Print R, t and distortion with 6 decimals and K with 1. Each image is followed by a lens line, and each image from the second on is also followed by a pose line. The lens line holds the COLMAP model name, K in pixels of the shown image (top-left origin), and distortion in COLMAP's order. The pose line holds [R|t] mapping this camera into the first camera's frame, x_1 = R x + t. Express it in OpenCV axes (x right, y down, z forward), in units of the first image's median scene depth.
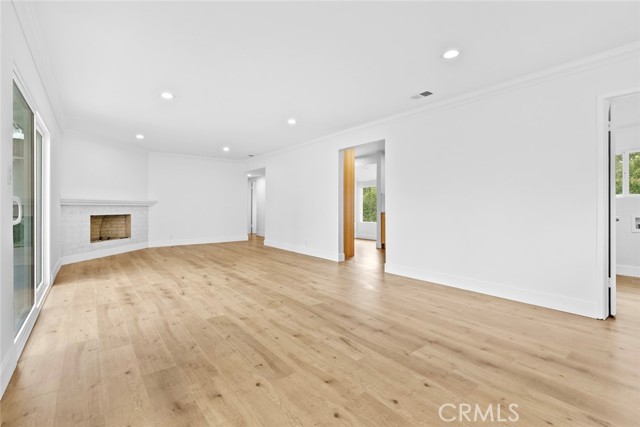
lens RADIAL K [[290.3, 0, 316.9], [0, 290.3, 208.5], [0, 0, 1]] dist [0.003012, 0.000061]
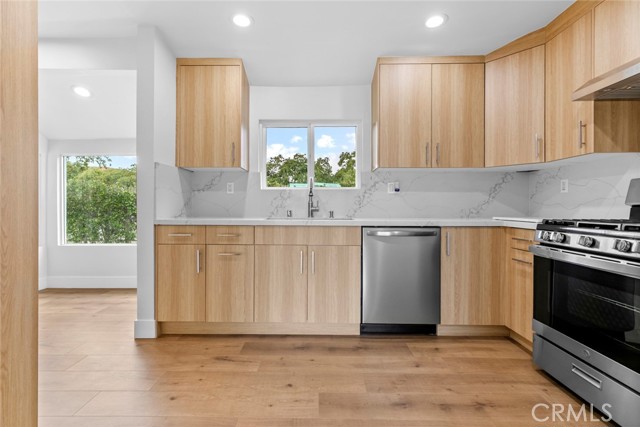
lens RADIAL K [[290.3, 0, 316.9], [0, 290.3, 208.5], [0, 0, 1]] dist [0.003012, 0.000061]
pose [[0.629133, -0.000021, 0.777298, 0.065216], [0.001259, 0.999999, -0.000992, -0.004502], [-0.777297, 0.001603, 0.629132, 0.502032]]
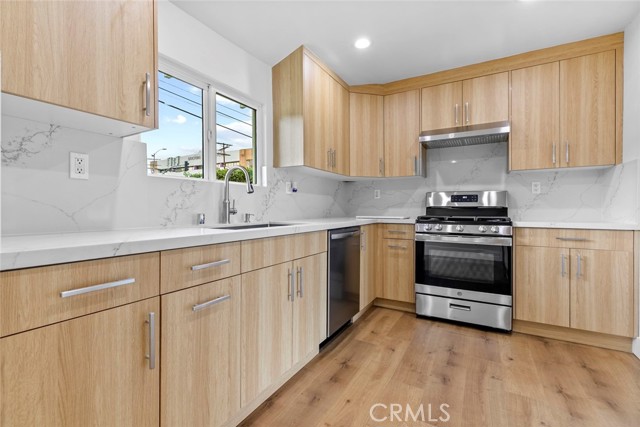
lens RADIAL K [[290.3, 0, 316.9], [0, 290.3, 208.5], [0, 0, 1]] dist [0.003012, 0.000061]
pose [[-0.370042, 0.001814, 0.929013, 0.076491], [0.004989, 0.999988, 0.000035, -0.005764], [-0.929002, 0.004648, -0.370046, 0.696447]]
